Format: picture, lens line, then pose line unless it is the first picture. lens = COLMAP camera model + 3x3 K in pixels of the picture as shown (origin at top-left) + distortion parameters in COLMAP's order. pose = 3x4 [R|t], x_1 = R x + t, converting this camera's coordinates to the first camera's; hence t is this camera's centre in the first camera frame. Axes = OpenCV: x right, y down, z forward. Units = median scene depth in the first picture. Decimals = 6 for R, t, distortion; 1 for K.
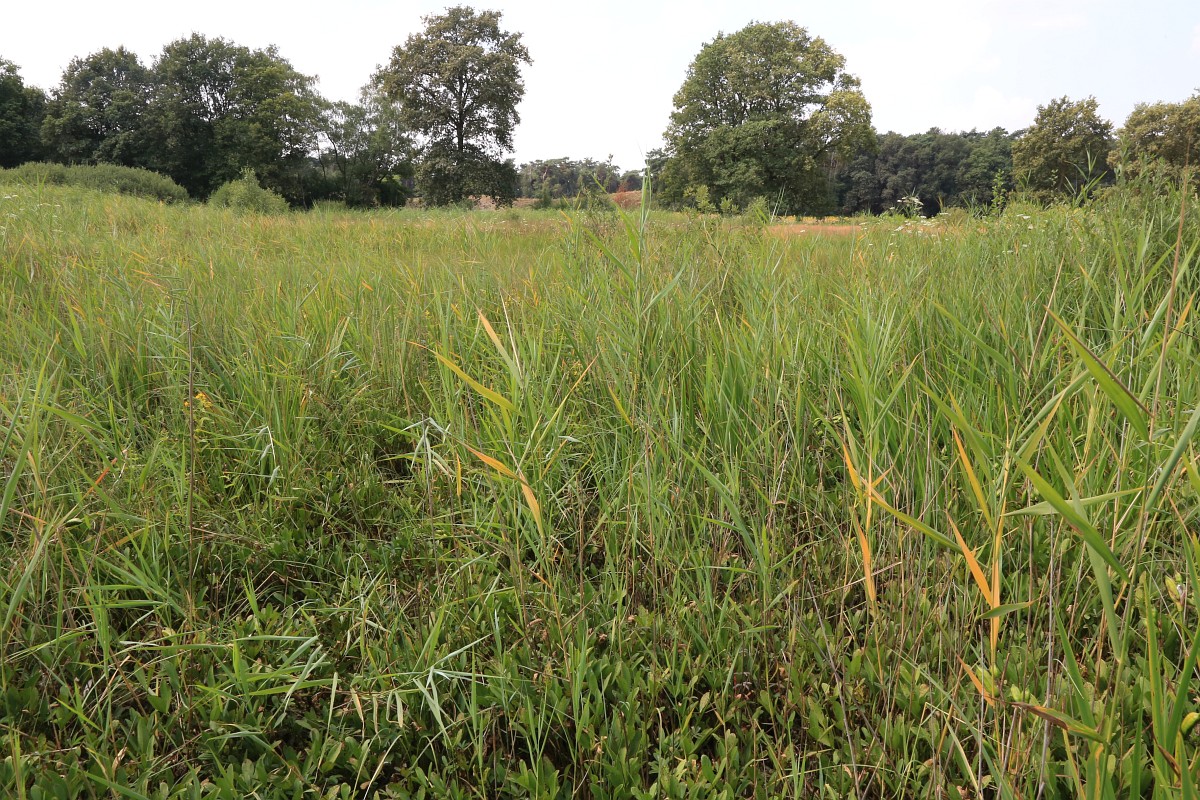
lens RADIAL K [[935.7, 0, 599.4], [0, 935.7, 408.2], [0, 0, 1]] dist [-0.080650, 0.024842]
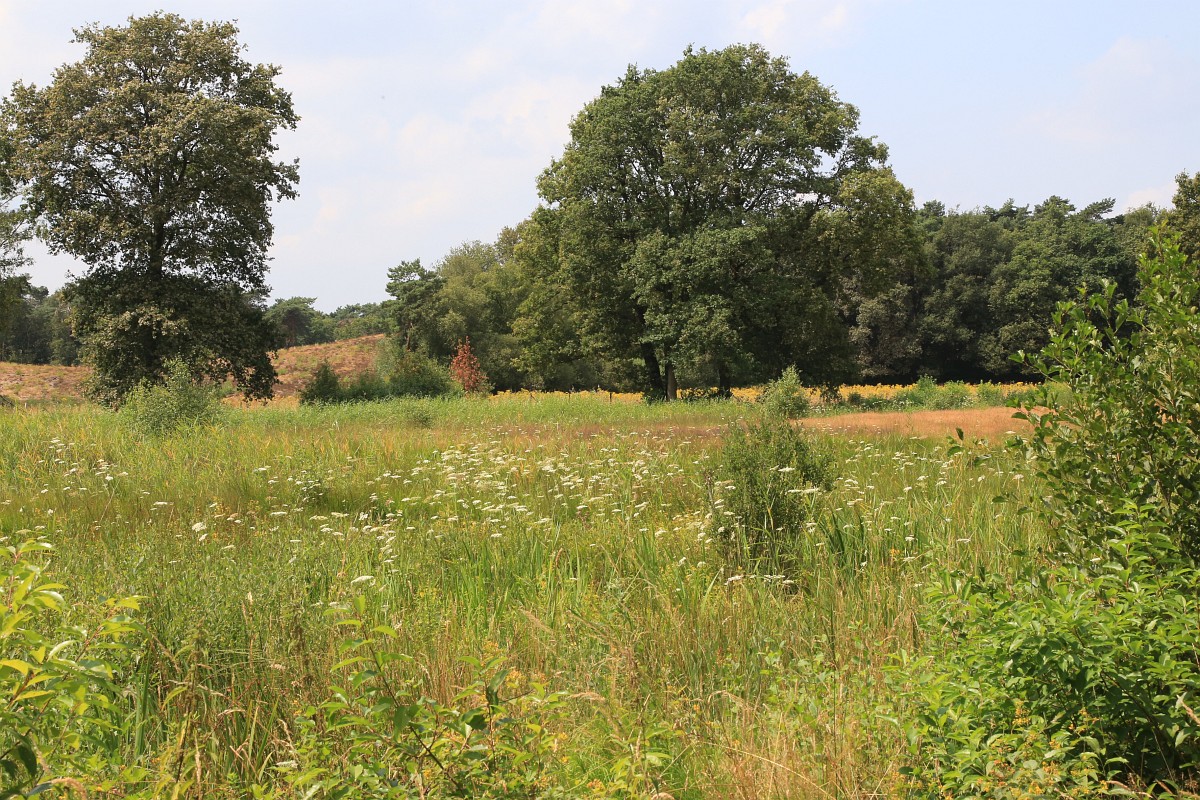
lens RADIAL K [[2277.4, 0, 599.3], [0, 2277.4, 402.7], [0, 0, 1]] dist [0.263900, 0.000000]
pose [[0.970158, -0.029989, 0.240614, -0.217889], [0.075697, 0.980186, -0.183045, 0.033389], [-0.230357, 0.195796, 0.953205, -0.243783]]
